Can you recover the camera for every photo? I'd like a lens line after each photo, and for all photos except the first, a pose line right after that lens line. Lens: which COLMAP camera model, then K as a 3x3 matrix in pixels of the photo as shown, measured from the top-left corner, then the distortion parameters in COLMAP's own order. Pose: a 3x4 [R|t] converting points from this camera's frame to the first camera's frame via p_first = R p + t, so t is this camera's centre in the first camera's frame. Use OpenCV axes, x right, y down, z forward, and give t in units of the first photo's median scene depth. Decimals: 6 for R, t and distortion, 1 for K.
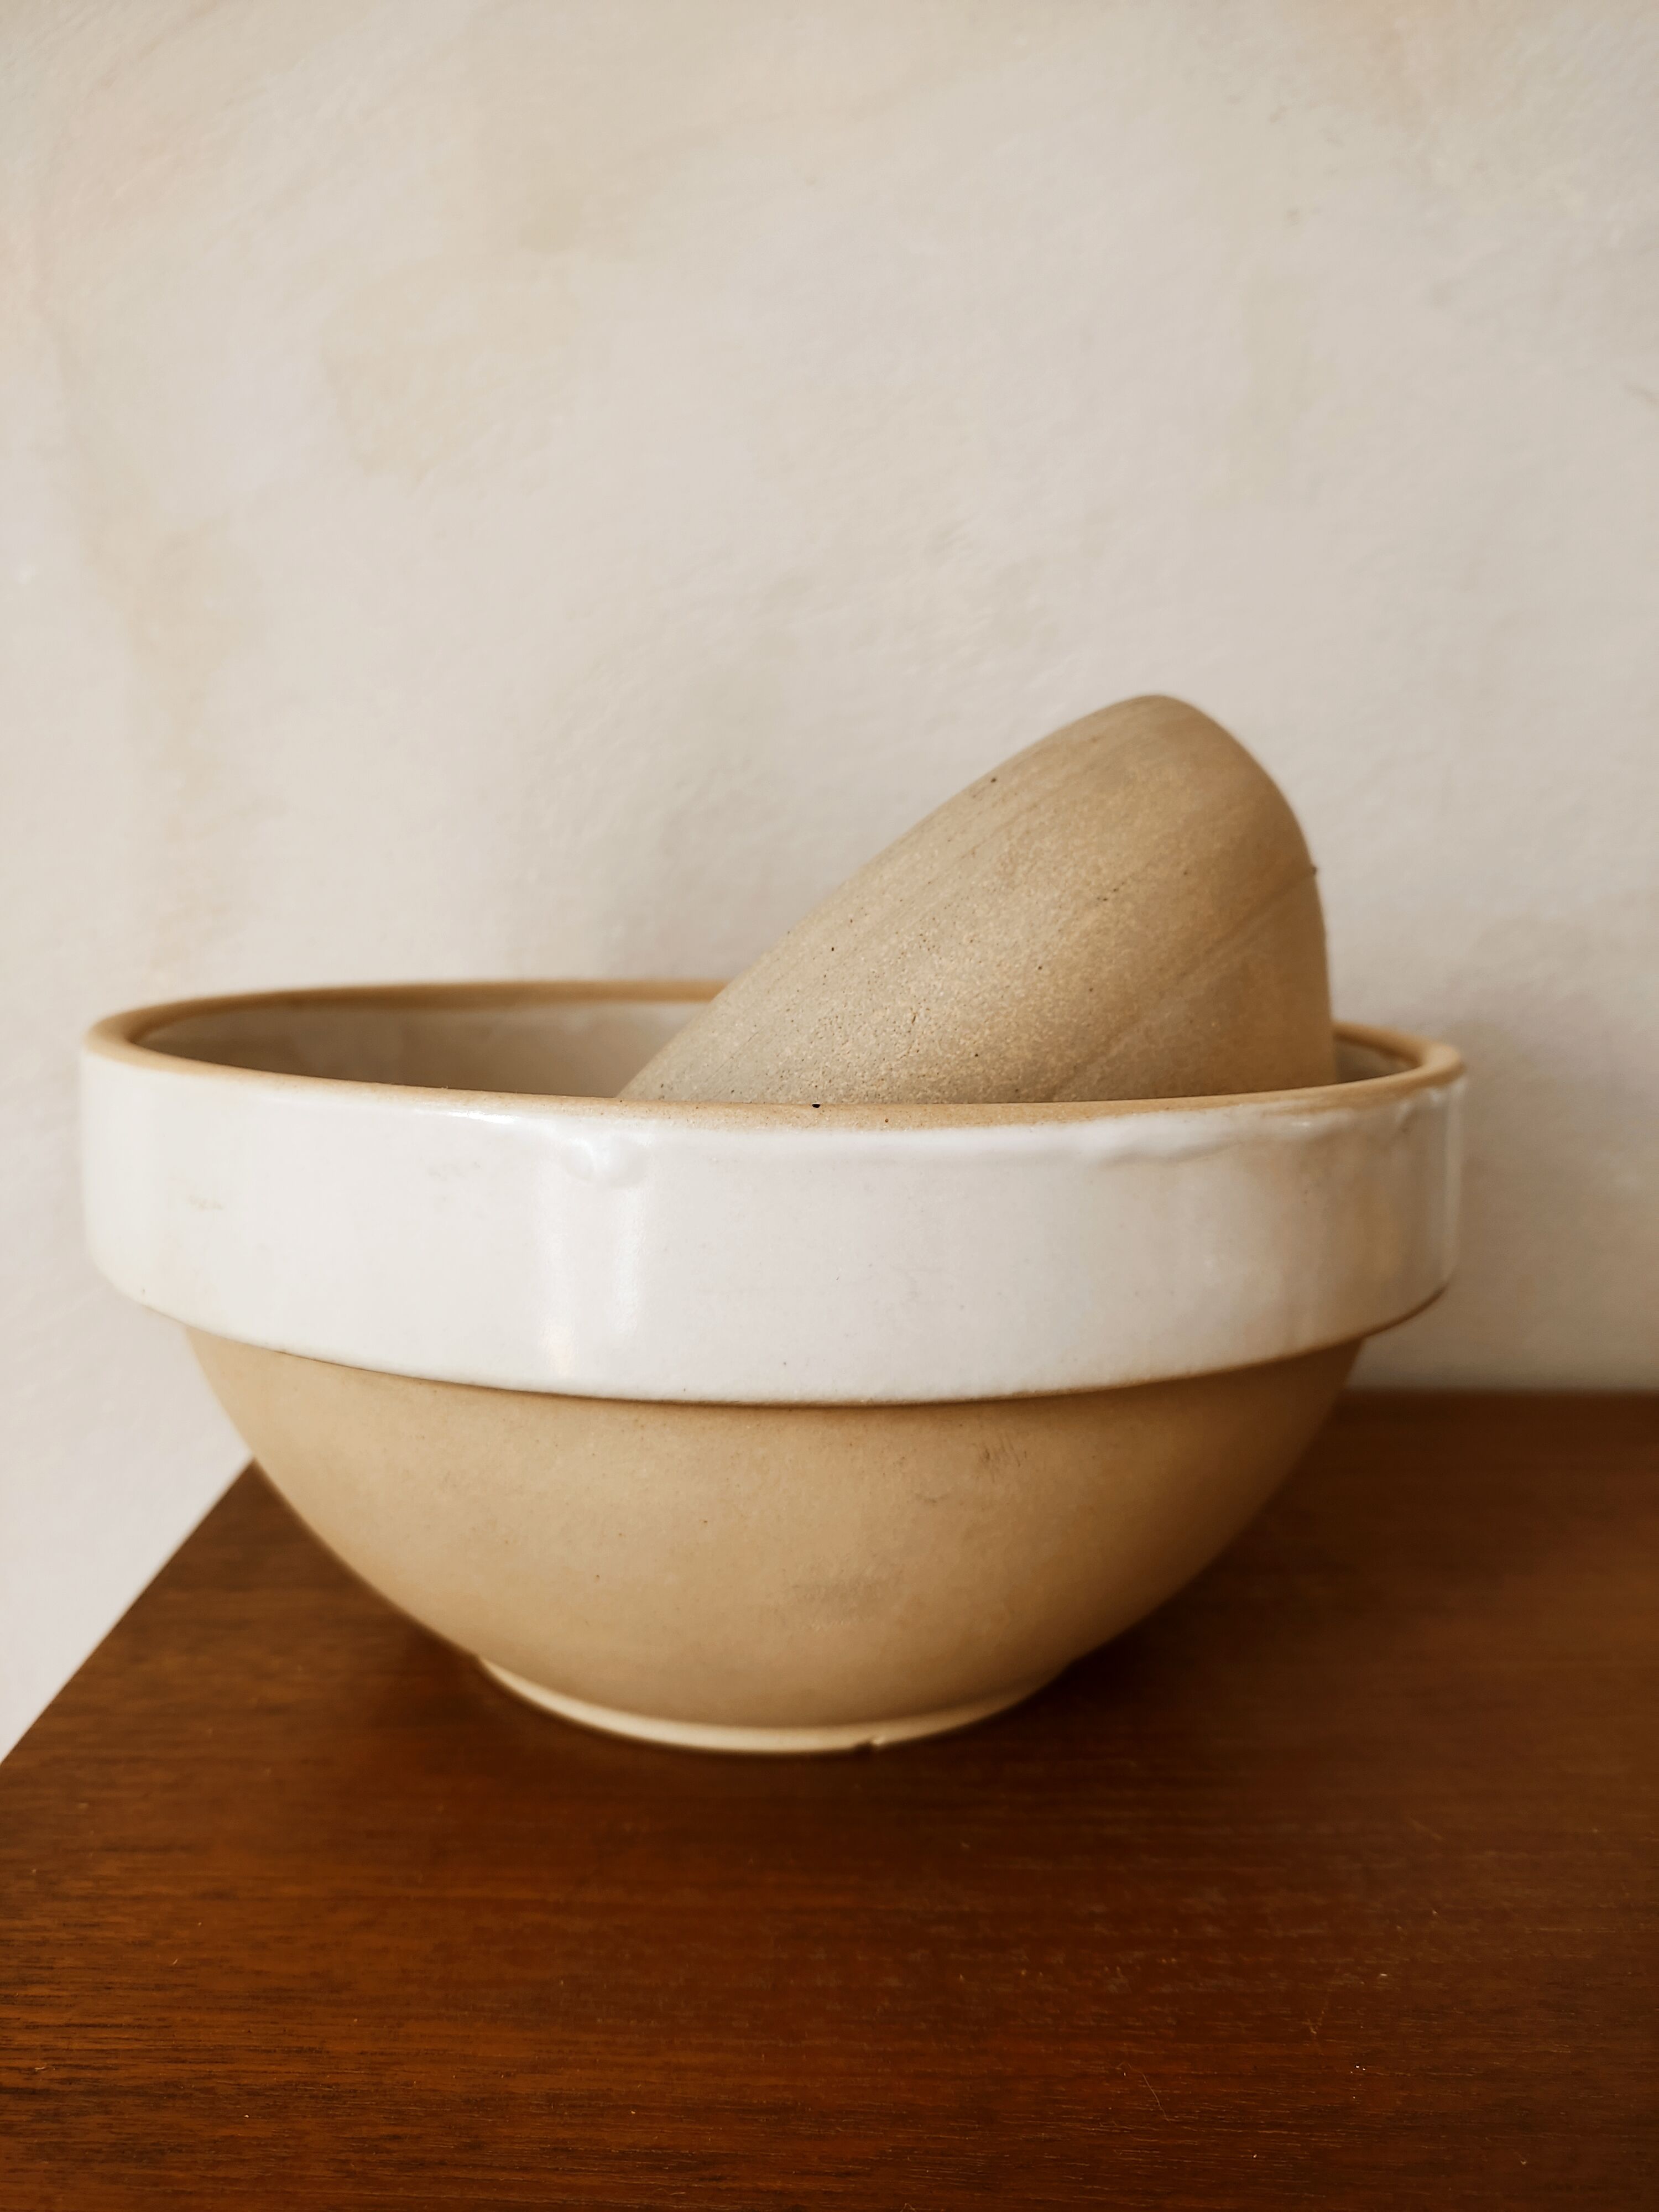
lens RADIAL K [[1637.5, 0, 829.5], [0, 1637.5, 1106.0], [0, 0, 1]] dist [0.004932, -0.000378]
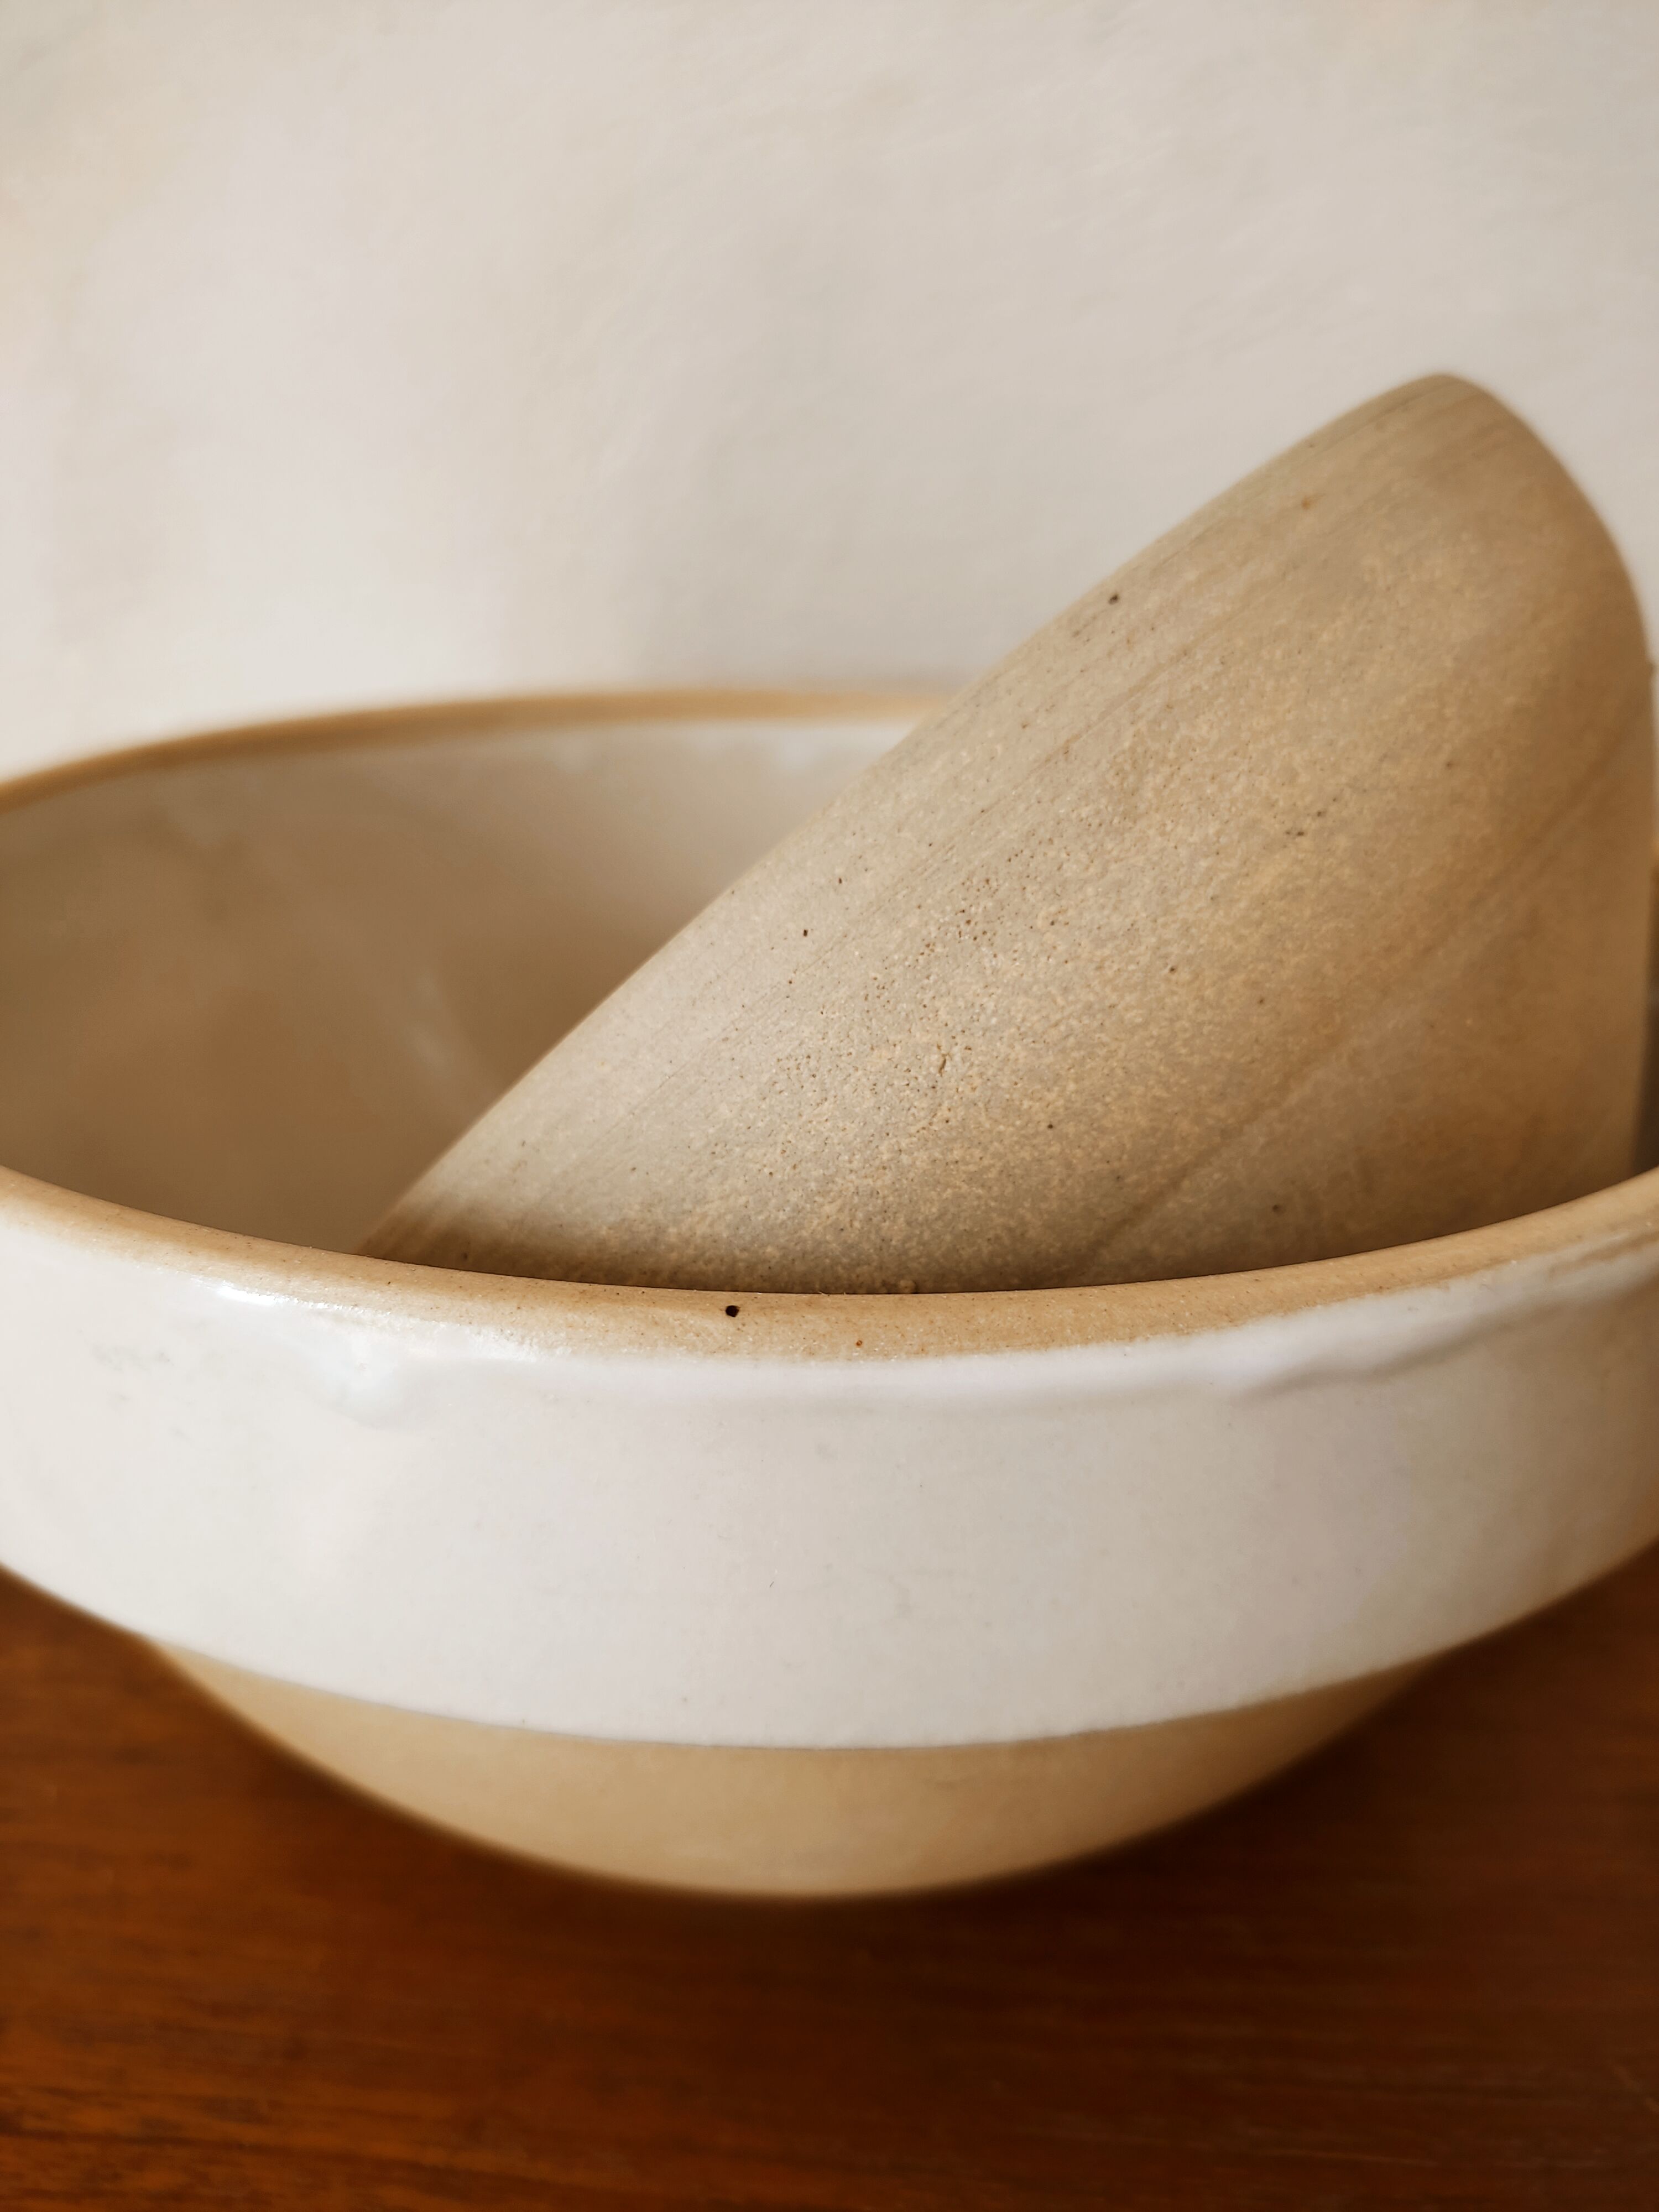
lens RADIAL K [[1710.1, 0, 838.3], [0, 1710.1, 1106.6], [0, 0, 1]] dist [-0.016641, -0.005599]
pose [[0.996348, 0.036924, -0.076990, 0.059918], [-0.015813, 0.965861, 0.258579, -0.187121], [0.083909, -0.256417, 0.962917, 0.405590]]
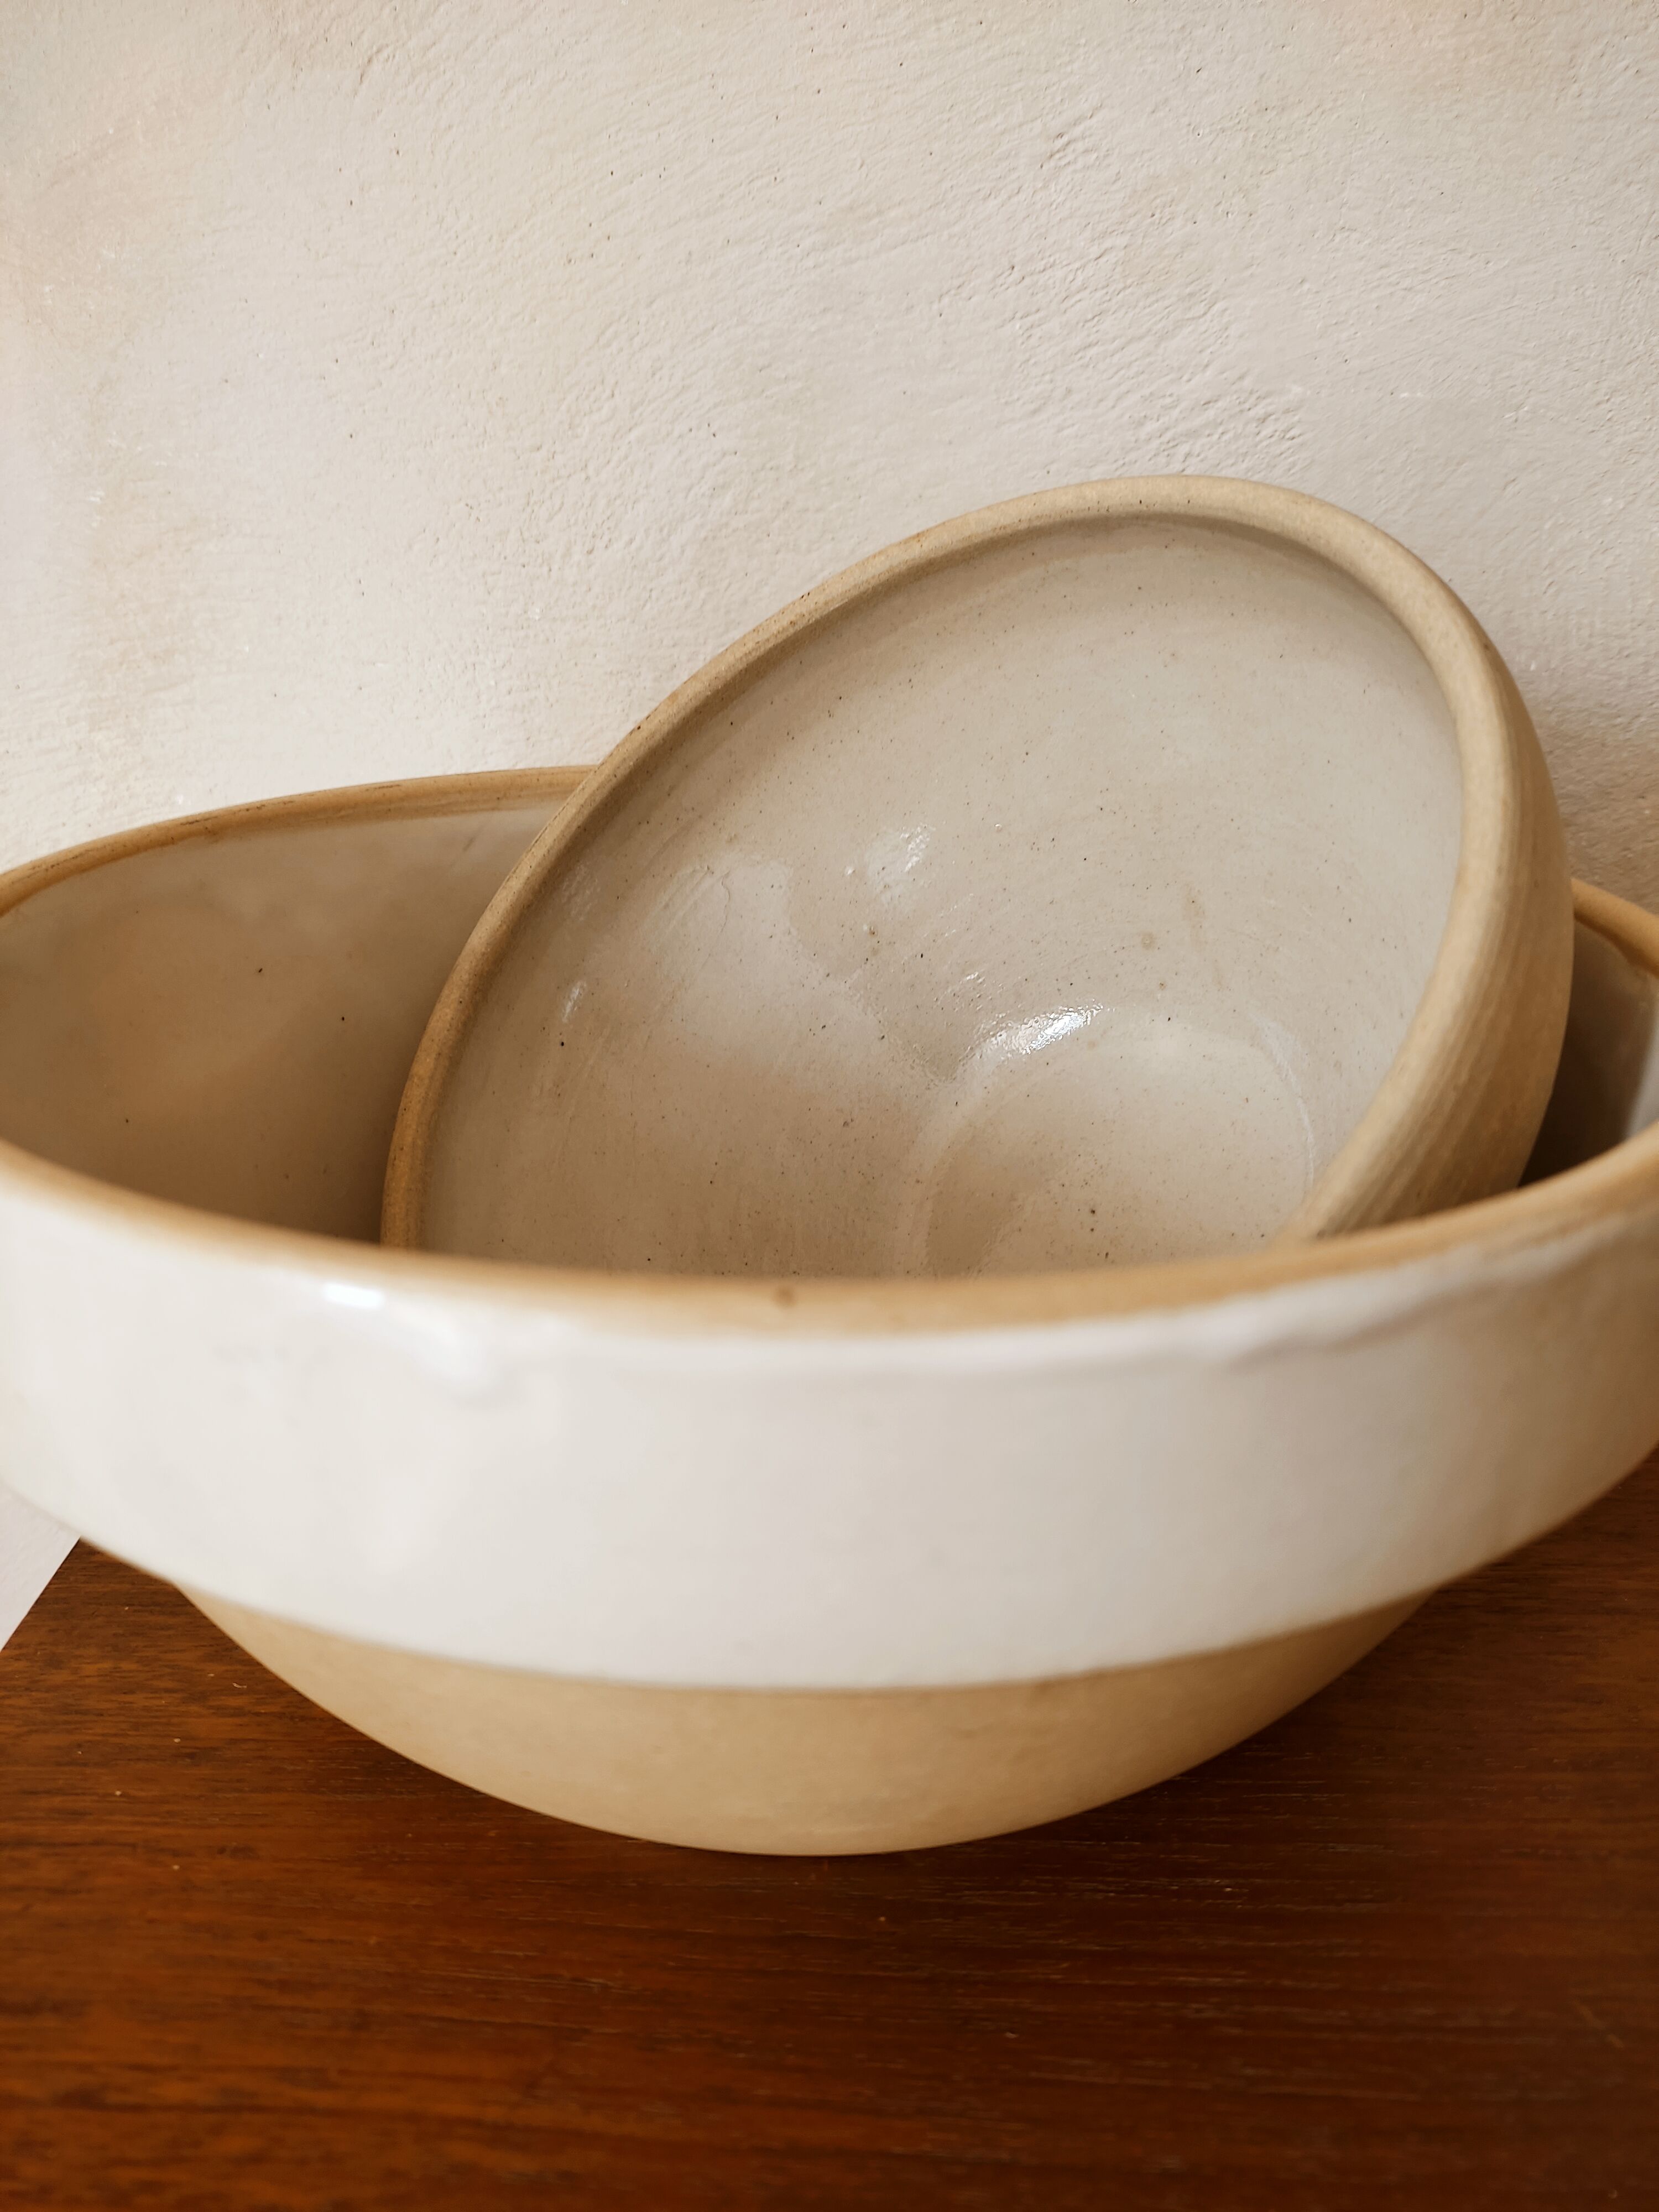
lens RADIAL K [[1652.8, 0, 837.6], [0, 1652.8, 1106.9], [0, 0, 1]] dist [0.004306, 0.000125]
pose [[0.998110, 0.016668, -0.059151, 0.042501], [-0.002828, 0.973955, 0.226725, -0.189619], [0.061390, -0.226129, 0.972161, 0.340383]]
